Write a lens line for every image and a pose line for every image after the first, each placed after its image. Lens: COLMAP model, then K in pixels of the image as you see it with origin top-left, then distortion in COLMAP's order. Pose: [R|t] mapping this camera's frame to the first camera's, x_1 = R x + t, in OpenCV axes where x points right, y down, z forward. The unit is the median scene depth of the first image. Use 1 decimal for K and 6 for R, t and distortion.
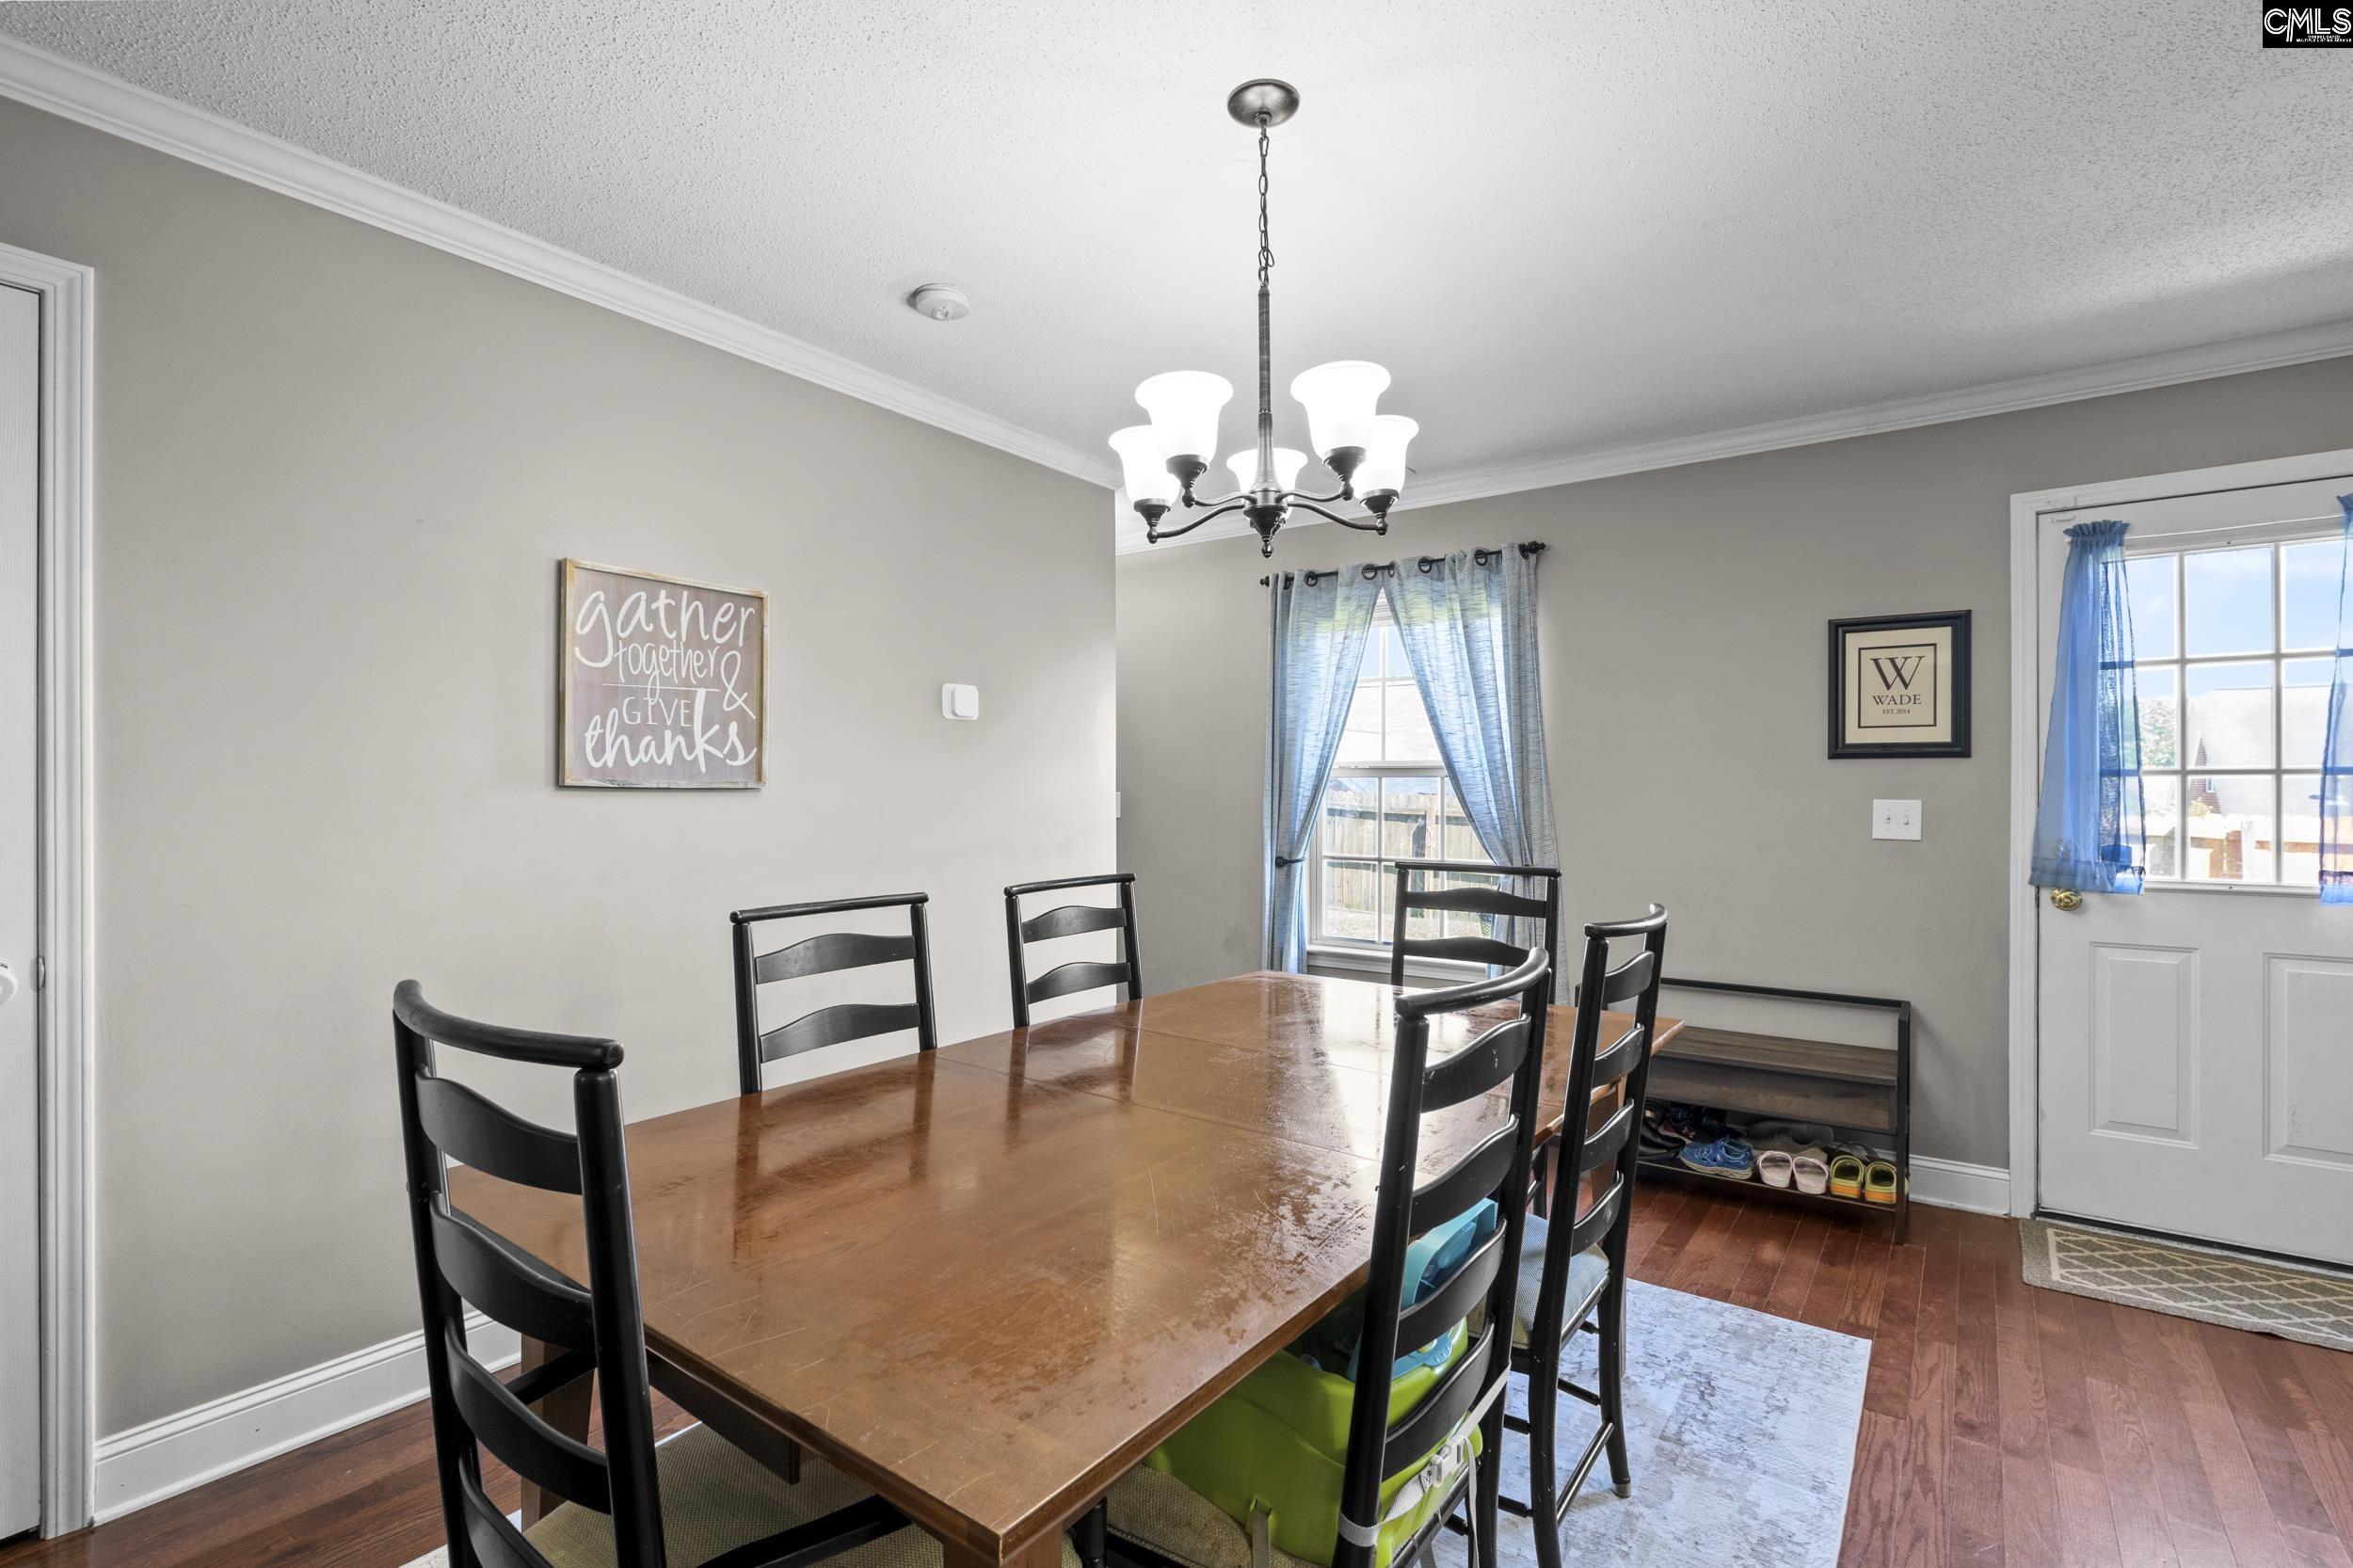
lens RADIAL K [[1080.6, 0, 1164.5], [0, 1080.6, 779.5], [0, 0, 1]] dist [-0.012091, 0.001056]
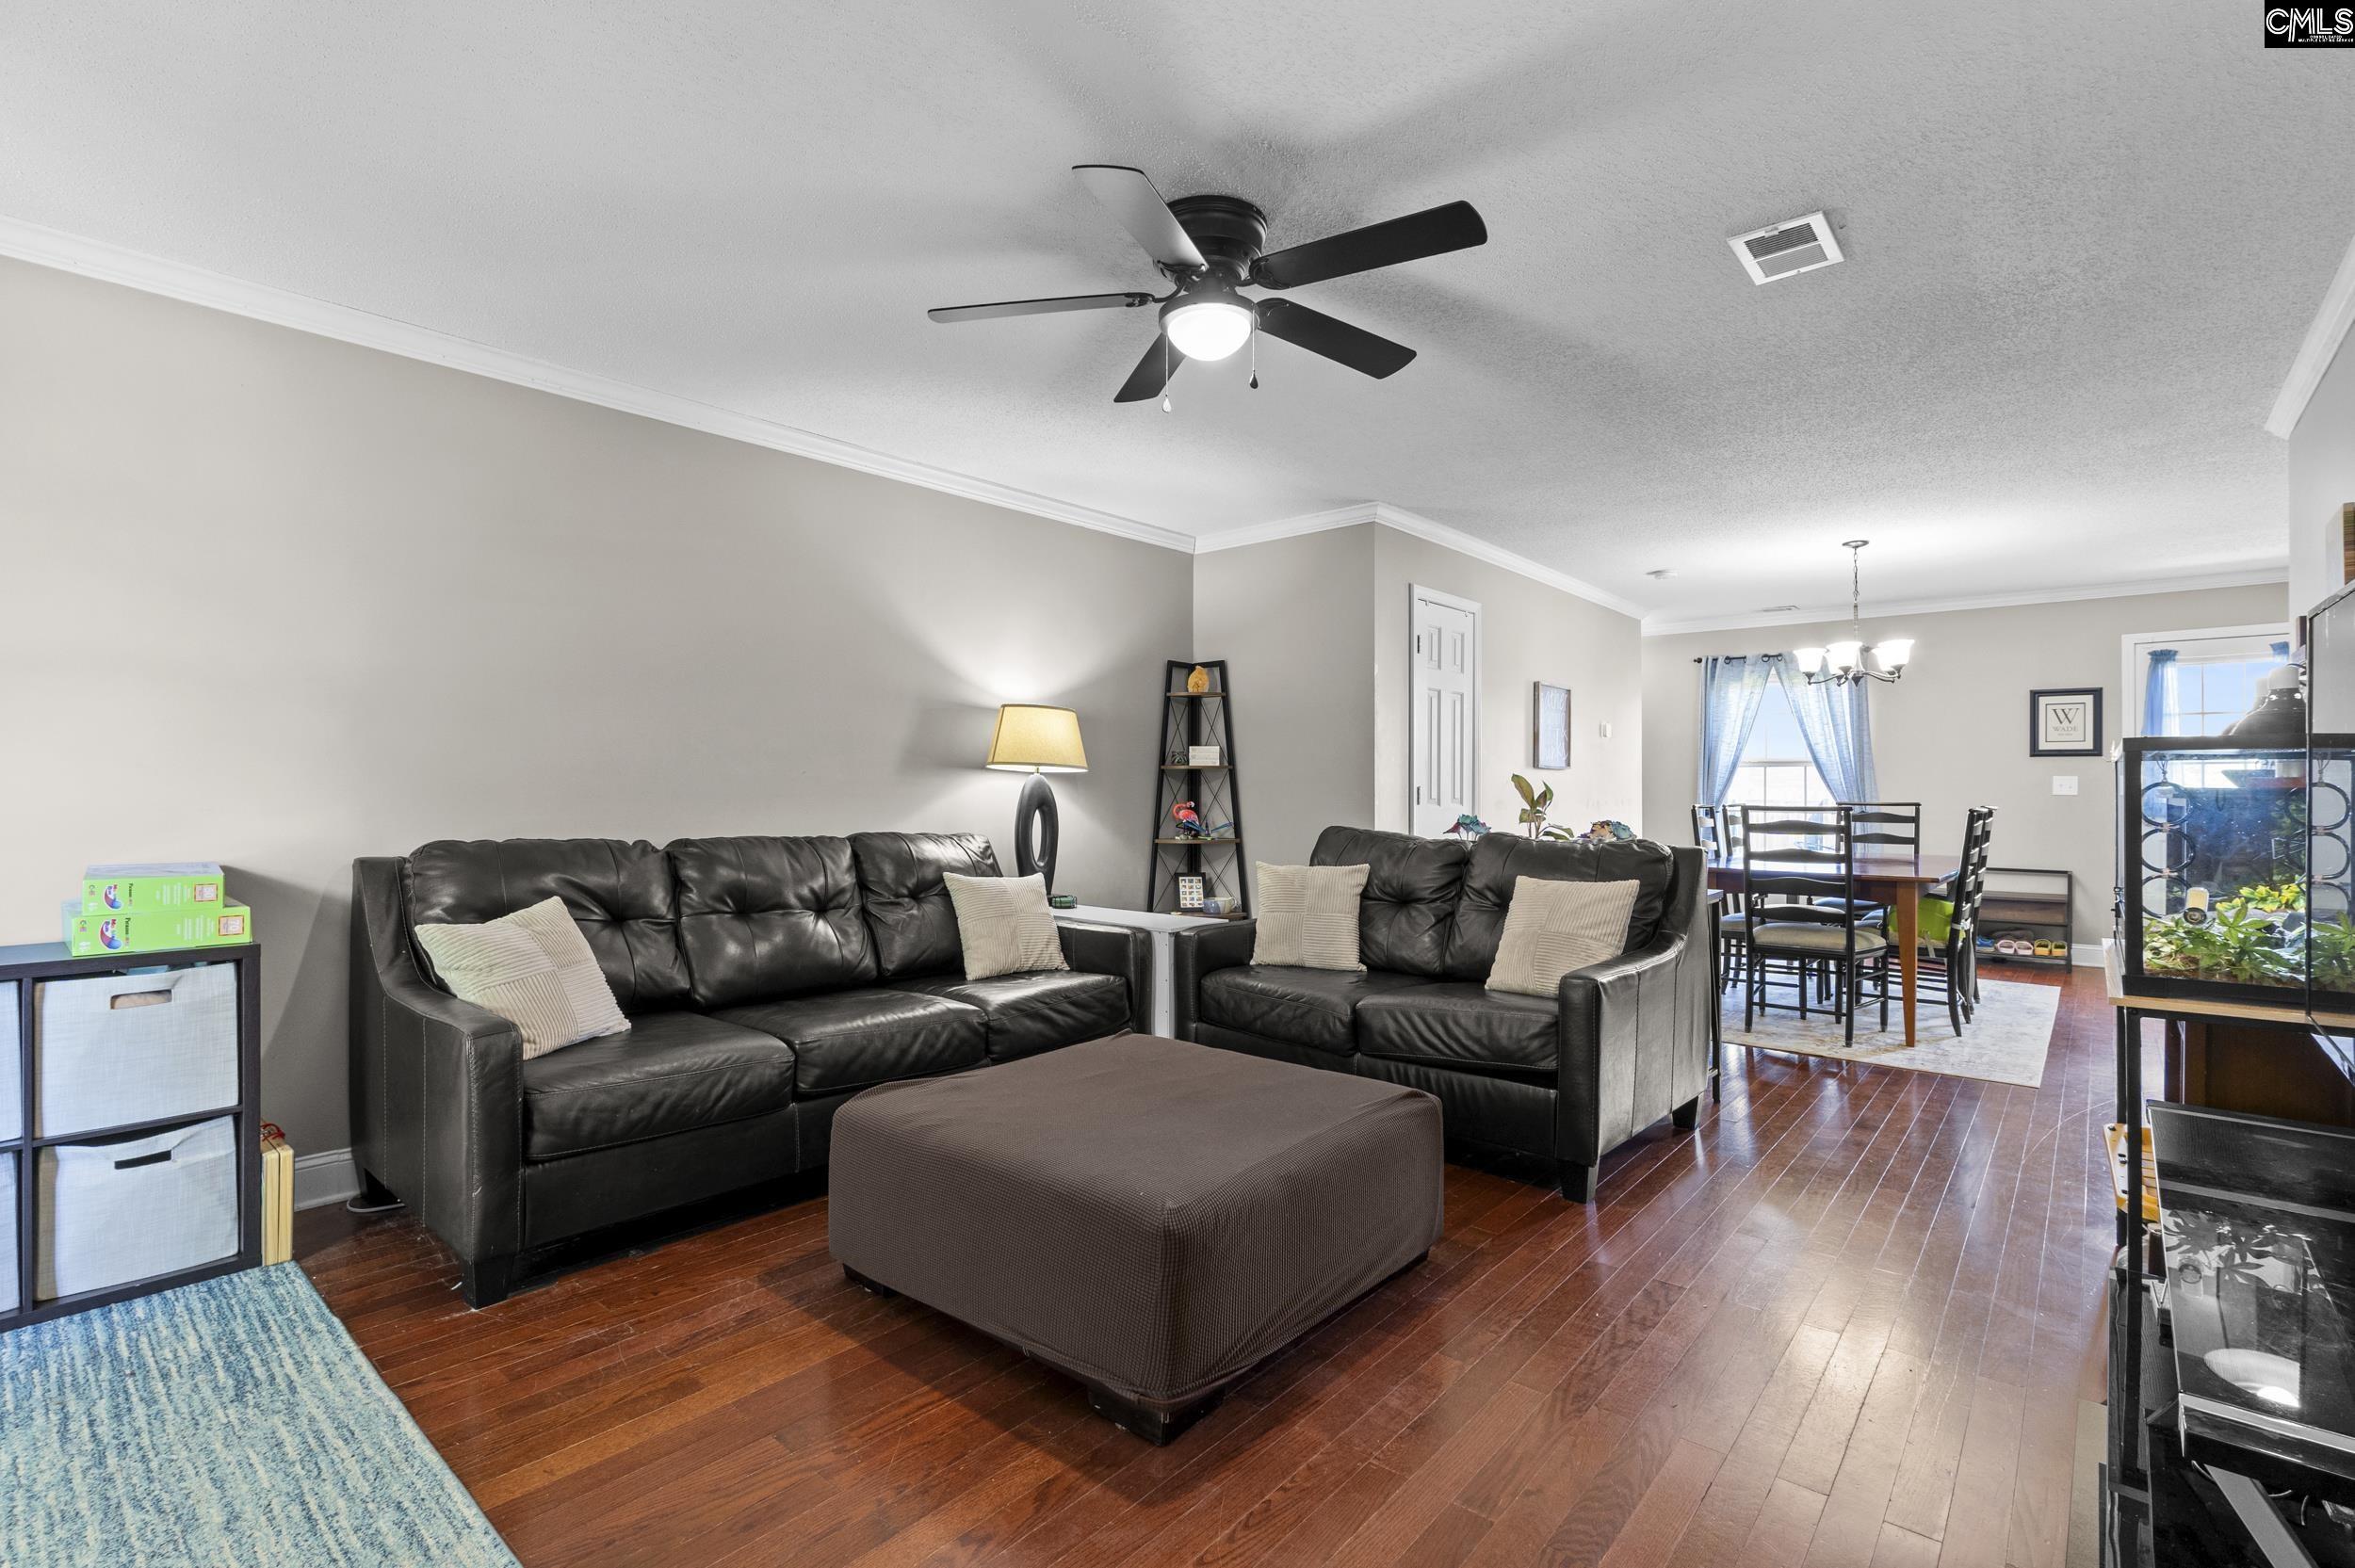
lens RADIAL K [[1081.4, 0, 1185.3], [0, 1081.4, 786.7], [0, 0, 1]] dist [-0.012091, 0.001056]
pose [[0.998253, -0.003504, -0.058986, -0.926740], [0.003994, 0.999958, 0.008194, 0.015614], [0.058955, -0.008415, 0.998225, -1.215183]]
